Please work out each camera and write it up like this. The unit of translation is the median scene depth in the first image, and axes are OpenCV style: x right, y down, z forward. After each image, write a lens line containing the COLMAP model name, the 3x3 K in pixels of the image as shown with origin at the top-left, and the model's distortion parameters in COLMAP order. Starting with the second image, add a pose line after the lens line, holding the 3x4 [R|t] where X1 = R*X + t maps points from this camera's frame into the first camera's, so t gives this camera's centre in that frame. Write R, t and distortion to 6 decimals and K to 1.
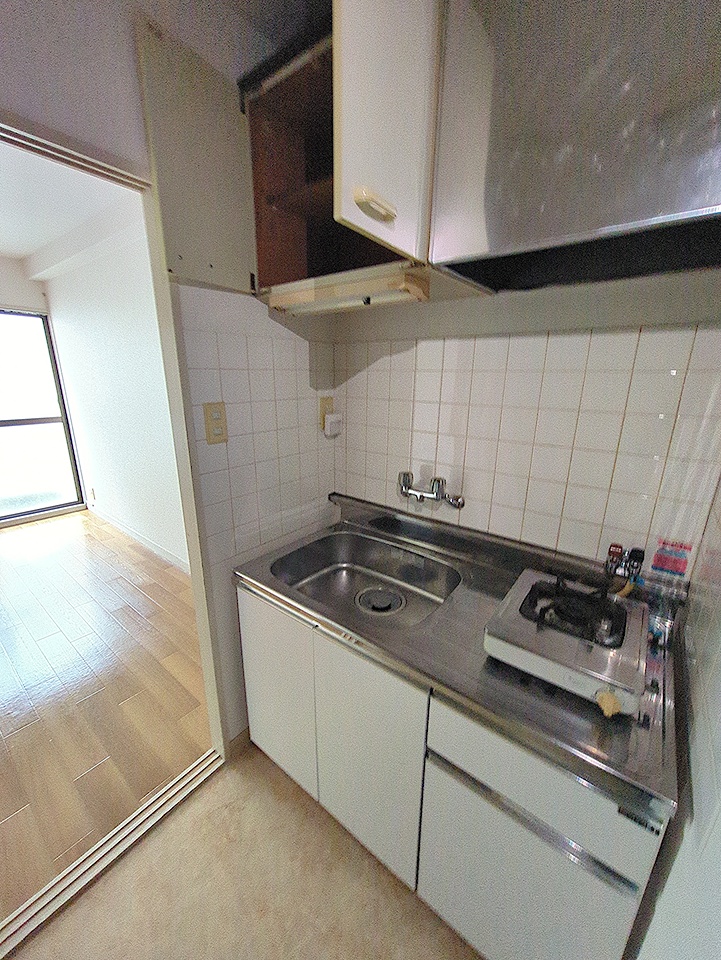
lens RADIAL K [[376.1, 0, 360.5], [0, 376.1, 480.0], [0, 0, 1]] dist [-0.001212, 0.000265]
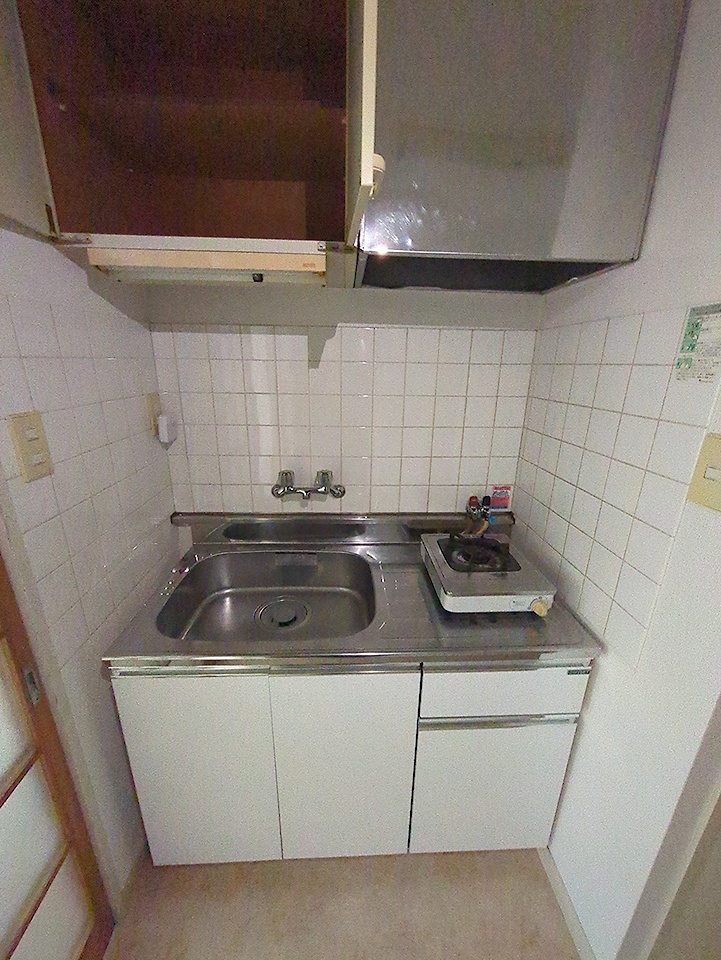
lens RADIAL K [[376.1, 0, 360.5], [0, 376.1, 480.0], [0, 0, 1]] dist [-0.001212, 0.000265]
pose [[0.762920, -0.191395, 0.617512, -0.358729], [0.166051, 0.981140, 0.098947, -0.068804], [-0.624804, 0.027050, 0.780313, 0.185239]]
